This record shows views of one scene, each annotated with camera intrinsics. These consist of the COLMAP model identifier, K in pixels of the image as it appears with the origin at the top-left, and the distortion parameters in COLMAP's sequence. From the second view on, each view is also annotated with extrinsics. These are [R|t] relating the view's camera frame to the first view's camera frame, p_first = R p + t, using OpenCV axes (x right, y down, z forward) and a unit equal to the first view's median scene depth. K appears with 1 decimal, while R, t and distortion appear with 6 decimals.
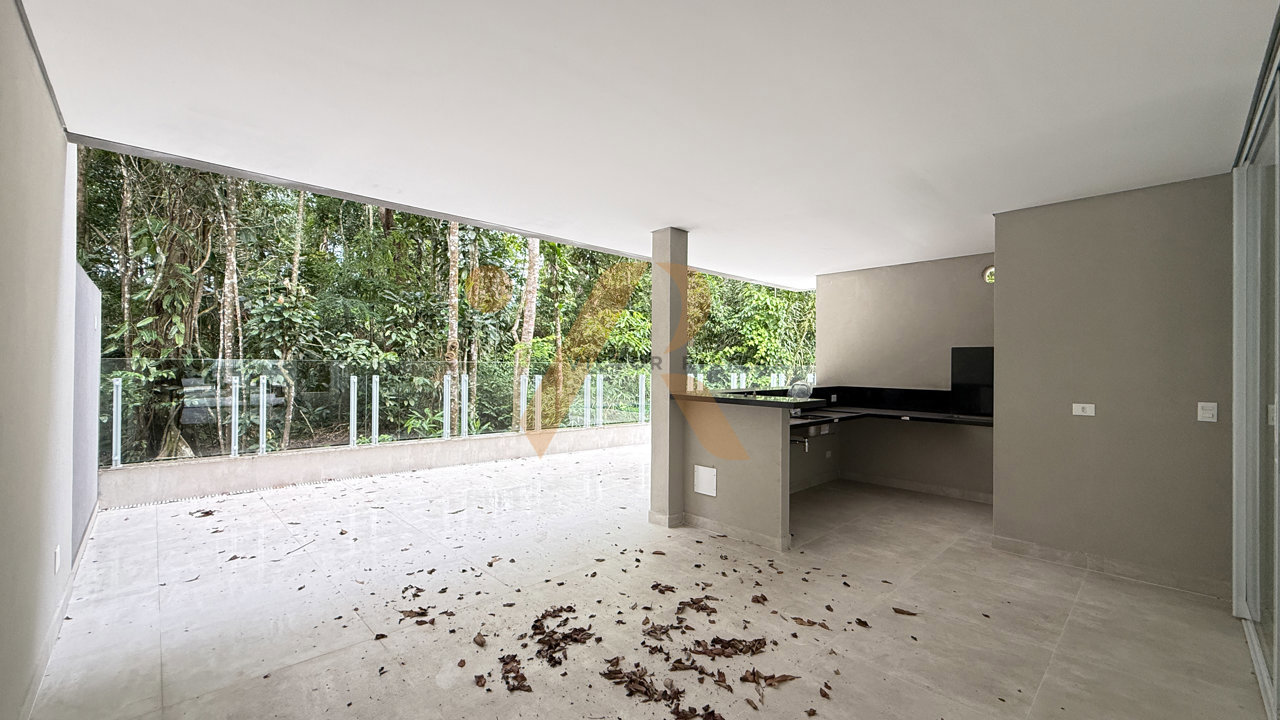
lens RADIAL K [[513.8, 0, 643.6], [0, 513.8, 365.5], [0, 0, 1]] dist [-0.006888, -0.000255]
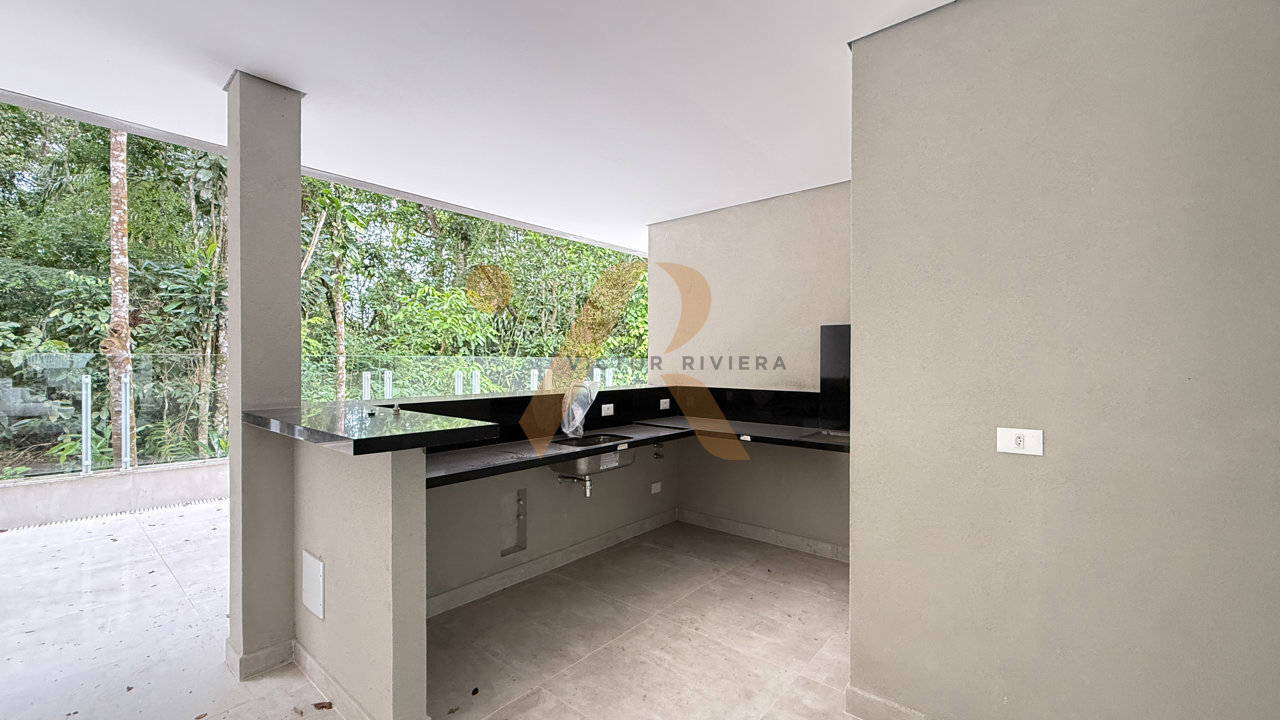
lens RADIAL K [[513.8, 0, 647.0], [0, 513.8, 364.0], [0, 0, 1]] dist [-0.006888, -0.000255]
pose [[0.994323, -0.007751, 0.106122, 0.202388], [0.007241, 0.999960, 0.005192, 0.005695], [-0.106158, -0.004394, 0.994340, 0.243655]]
